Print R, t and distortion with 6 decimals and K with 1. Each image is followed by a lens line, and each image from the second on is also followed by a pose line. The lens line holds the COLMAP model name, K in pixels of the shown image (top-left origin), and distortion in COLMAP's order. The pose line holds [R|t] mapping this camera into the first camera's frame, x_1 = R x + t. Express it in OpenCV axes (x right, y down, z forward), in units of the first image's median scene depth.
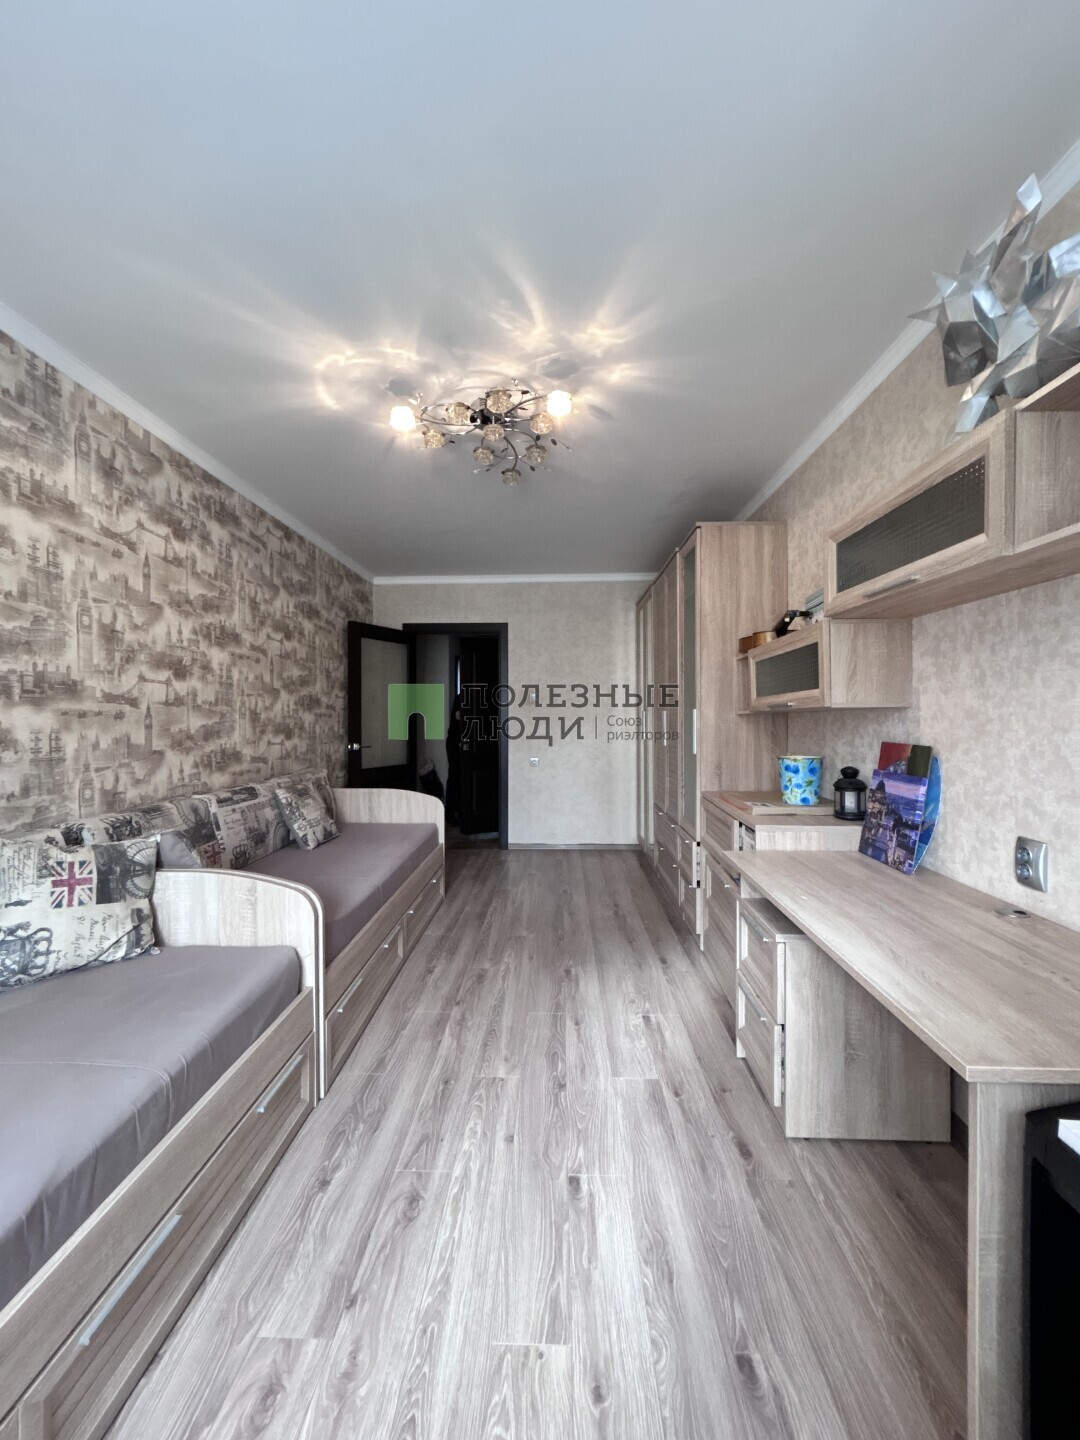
lens RADIAL K [[578.9, 0, 544.7], [0, 578.9, 713.3], [0, 0, 1]] dist [0.001993, 0.000279]
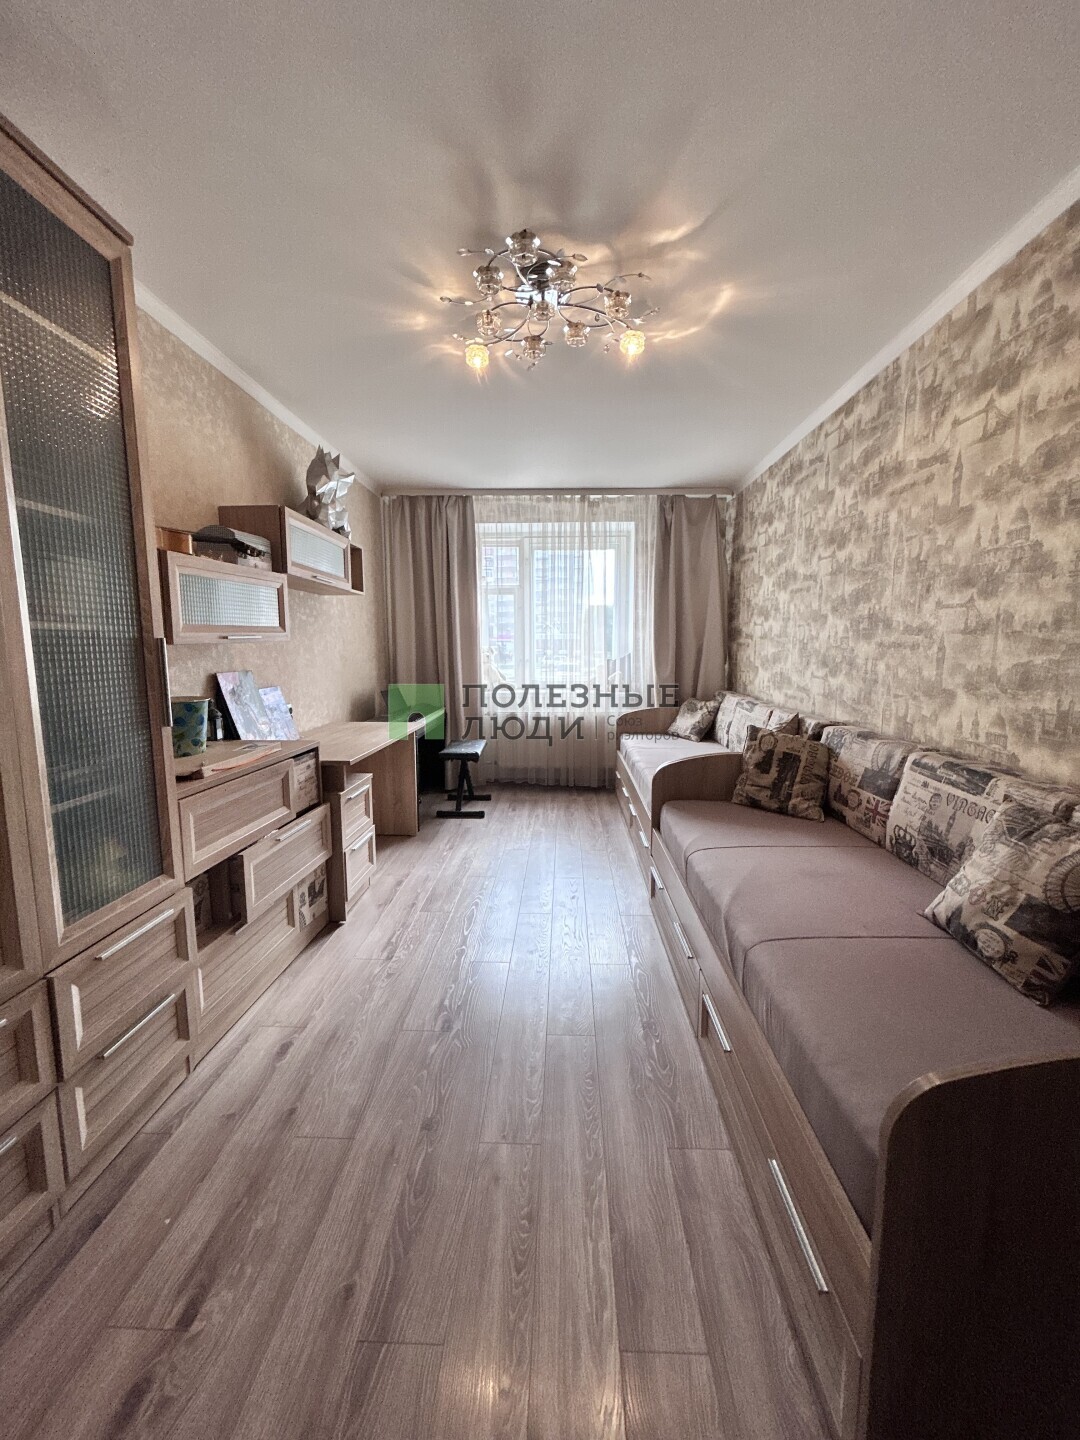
lens RADIAL K [[578.9, 0, 526.0], [0, 578.9, 725.3], [0, 0, 1]] dist [0.001993, 0.000279]
pose [[-0.999167, -0.003868, 0.040635, -0.085662], [0.001668, 0.990800, 0.135327, 0.001499], [-0.040784, 0.135282, -0.989967, 1.721053]]
